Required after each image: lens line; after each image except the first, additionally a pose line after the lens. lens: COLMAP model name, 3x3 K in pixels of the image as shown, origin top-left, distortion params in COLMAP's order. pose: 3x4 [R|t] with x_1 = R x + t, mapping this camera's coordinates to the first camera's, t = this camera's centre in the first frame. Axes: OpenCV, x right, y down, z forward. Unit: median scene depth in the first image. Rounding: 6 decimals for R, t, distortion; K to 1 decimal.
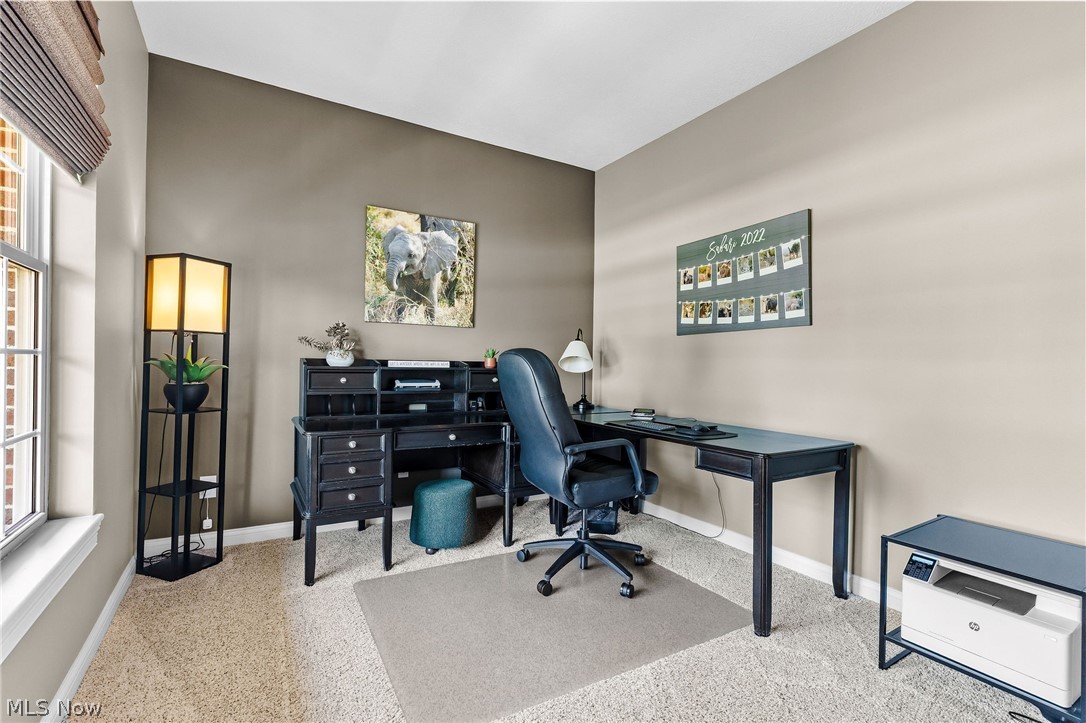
lens RADIAL K [[498.1, 0, 546.2], [0, 498.1, 360.5], [0, 0, 1]] dist [-0.002766, -0.001795]
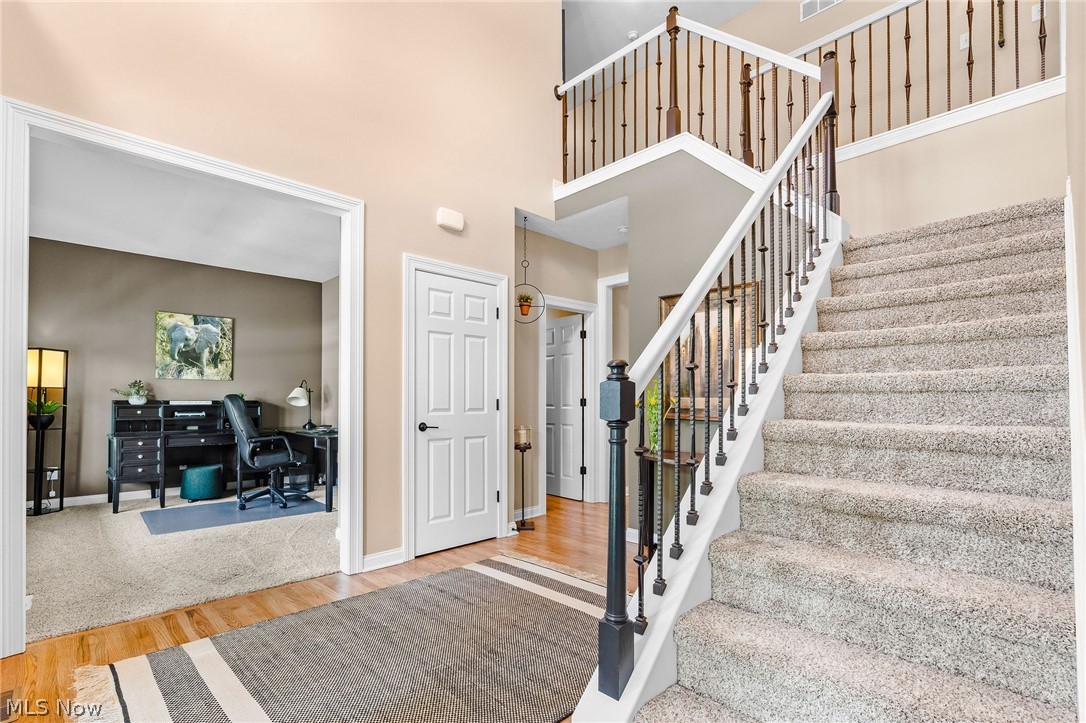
lens RADIAL K [[498.1, 0, 528.8], [0, 498.1, 391.8], [0, 0, 1]] dist [-0.002766, -0.001795]
pose [[0.976914, -0.009912, 0.213404, 0.533028], [0.011375, 0.999919, -0.005631, -0.007283], [-0.213331, 0.007929, 0.976948, -0.963032]]
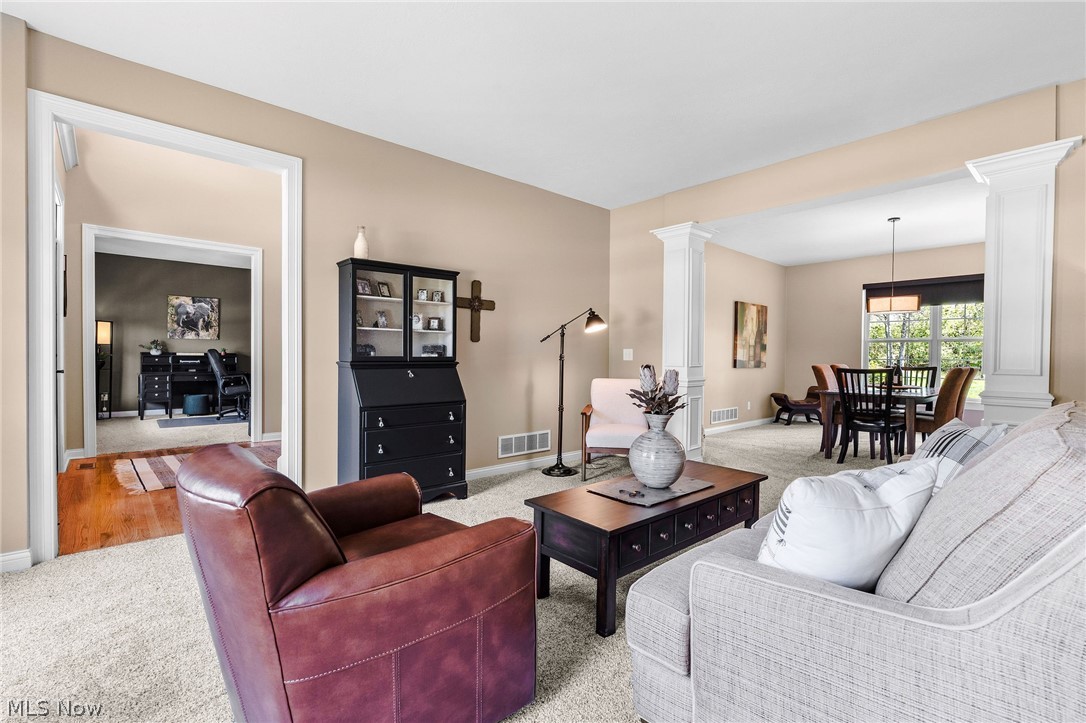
lens RADIAL K [[498.1, 0, 541.9], [0, 498.1, 360.5], [0, 0, 1]] dist [-0.002766, -0.001795]
pose [[0.984058, -0.004660, 0.177789, 1.149767], [0.001405, 0.999829, 0.018430, -0.005241], [-0.177845, -0.017886, 0.983896, -2.009648]]
